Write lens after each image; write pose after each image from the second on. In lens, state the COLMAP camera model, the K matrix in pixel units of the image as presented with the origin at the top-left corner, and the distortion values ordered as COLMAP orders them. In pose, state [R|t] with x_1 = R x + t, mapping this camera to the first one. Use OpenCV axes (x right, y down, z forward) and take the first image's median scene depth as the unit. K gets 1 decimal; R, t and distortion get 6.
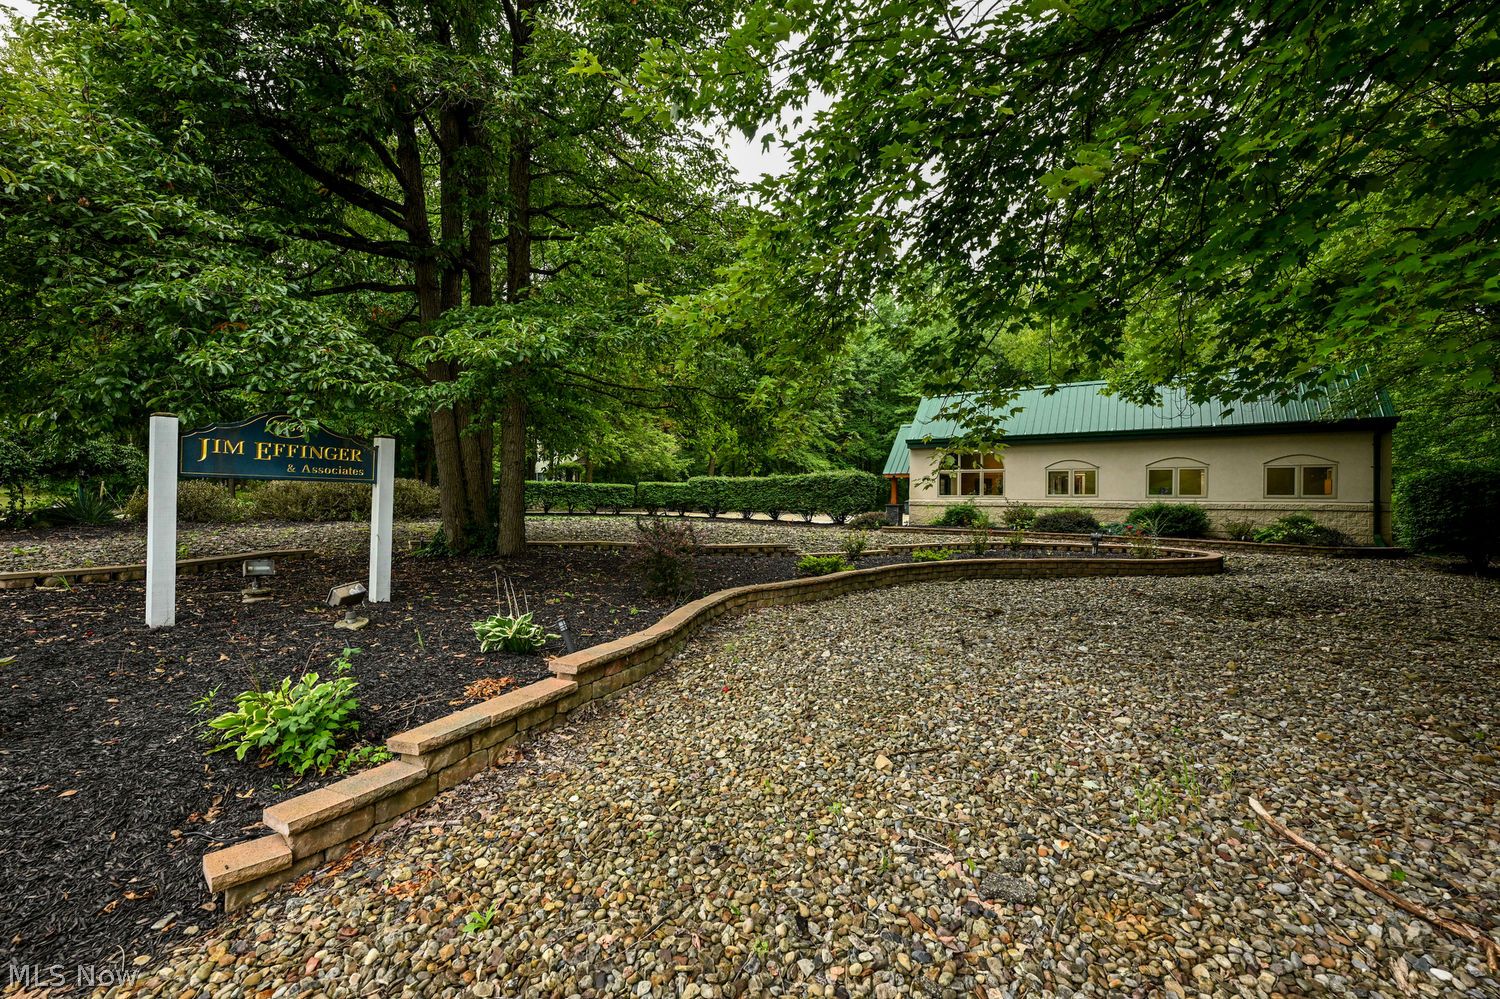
lens RADIAL K [[648.9, 0, 750.2], [0, 648.9, 493.5], [0, 0, 1]] dist [-0.000554, -0.000097]
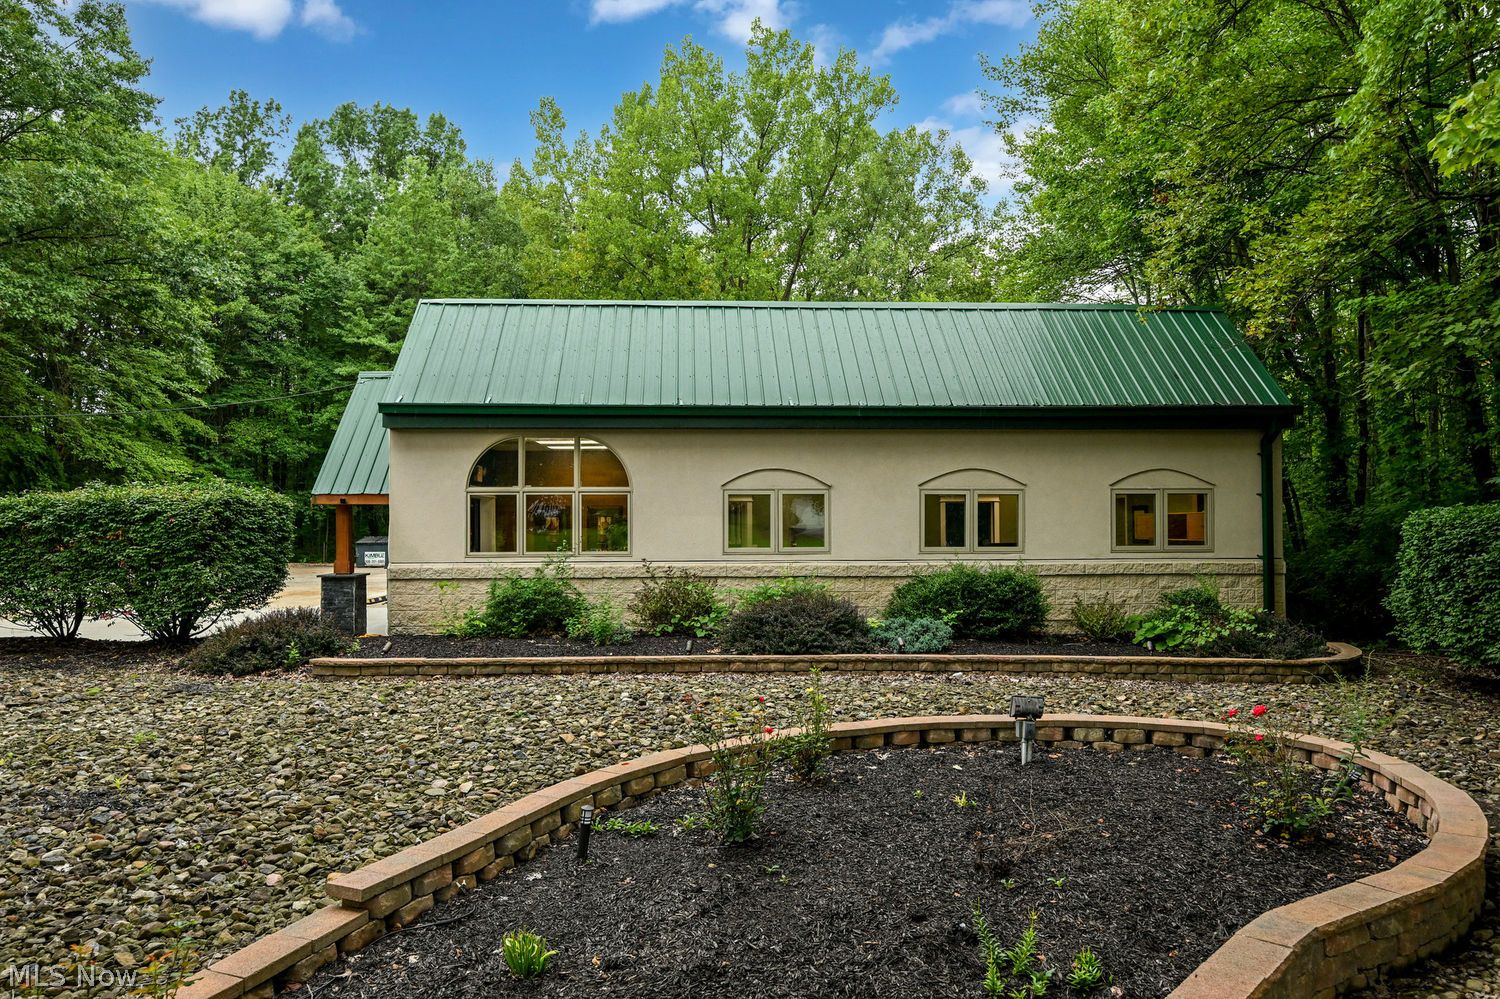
lens RADIAL K [[940.4, 0, 751.4], [0, 940.4, 506.5], [0, 0, 1]] dist [0.004172, 0.000797]
pose [[0.802021, 0.001297, 0.597294, 0.093224], [0.004503, 0.999956, -0.008219, -0.019660], [-0.597279, 0.009282, 0.801980, 0.462647]]
